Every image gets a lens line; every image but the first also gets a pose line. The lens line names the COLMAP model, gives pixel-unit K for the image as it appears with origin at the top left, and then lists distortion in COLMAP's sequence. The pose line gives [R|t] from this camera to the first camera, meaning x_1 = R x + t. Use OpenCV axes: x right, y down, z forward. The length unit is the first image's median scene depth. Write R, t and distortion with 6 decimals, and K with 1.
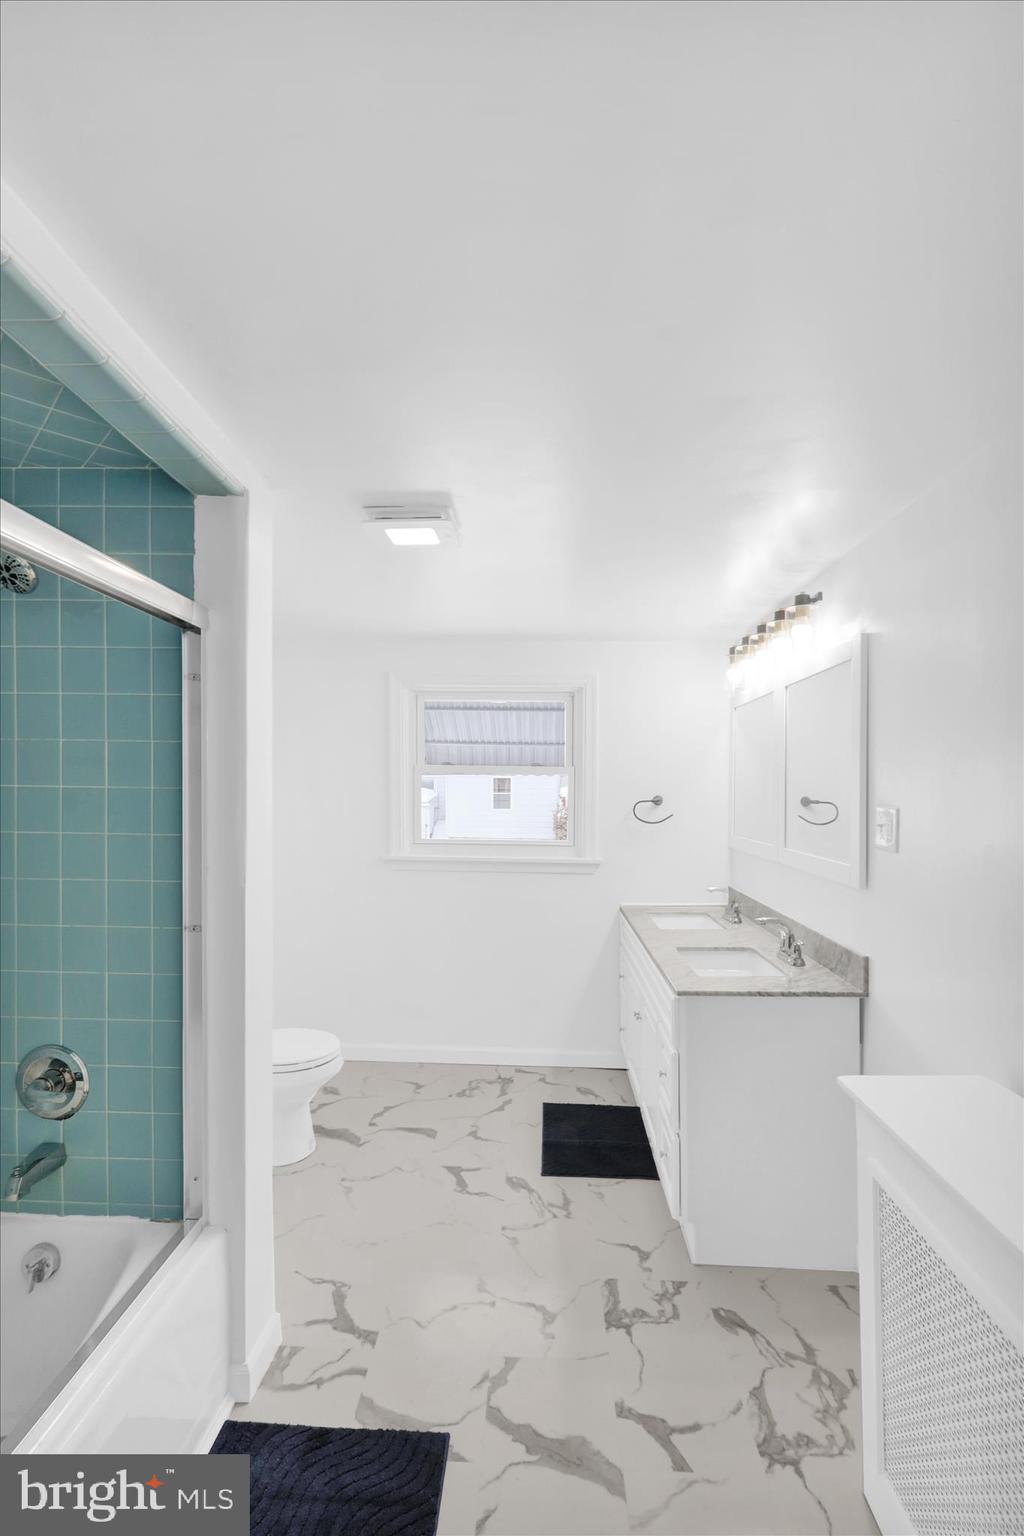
lens RADIAL K [[720.4, 0, 515.2], [0, 720.4, 781.5], [0, 0, 1]] dist [-0.028104, 0.017034]
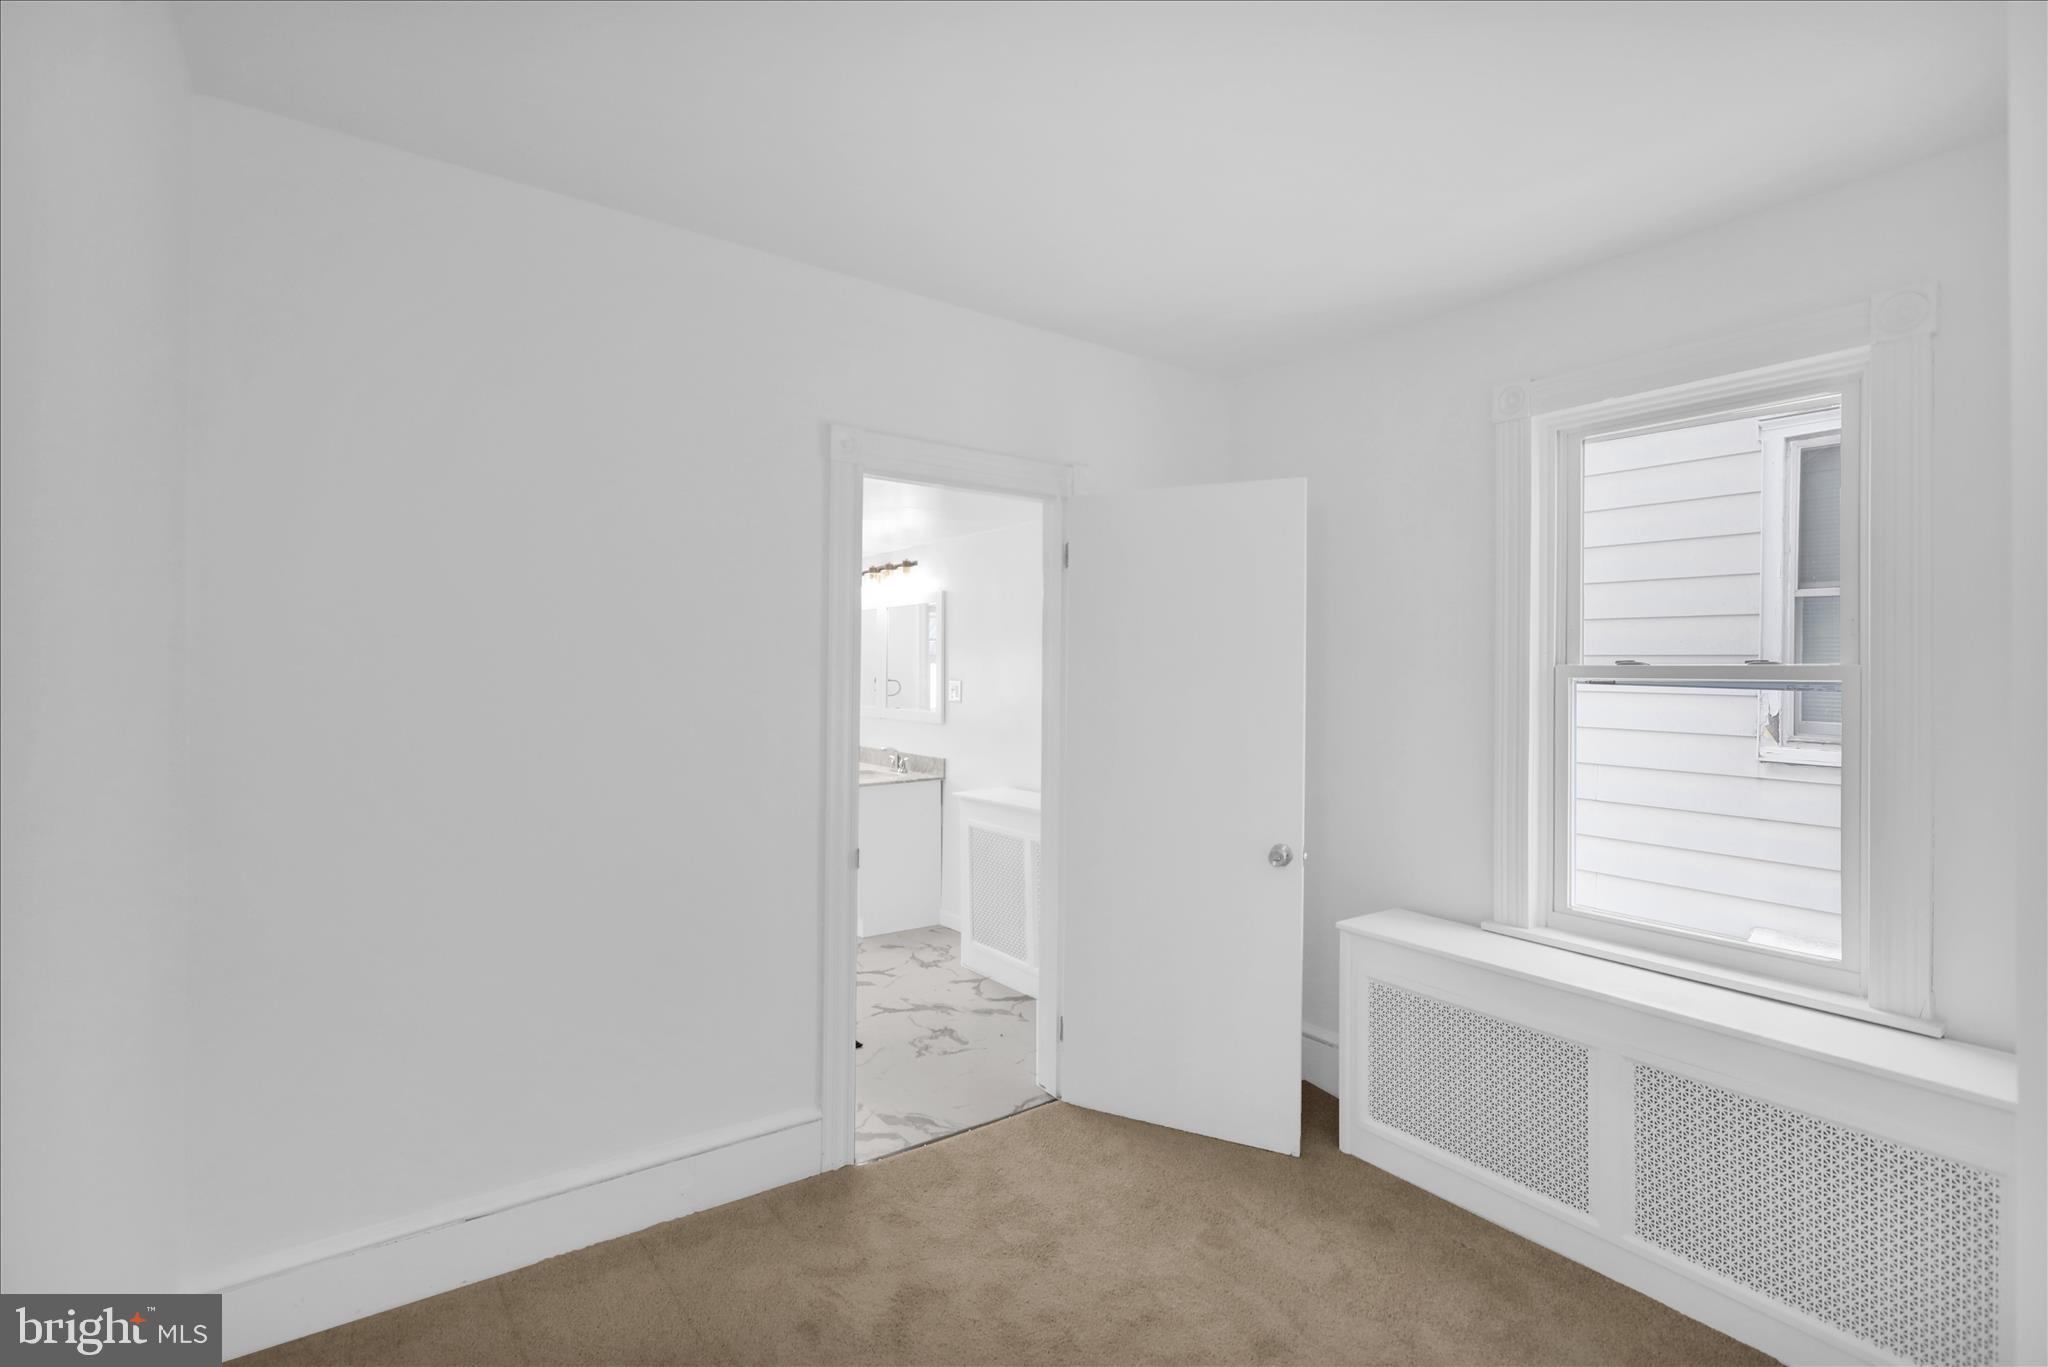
lens RADIAL K [[943.4, 0, 1022.1], [0, 943.4, 646.4], [0, 0, 1]] dist [-0.045782, 0.028342]
pose [[0.792294, 0.002658, 0.610134, -0.883207], [0.004662, 0.999935, -0.010411, -0.028355], [-0.610122, 0.011093, 0.792230, -1.130185]]
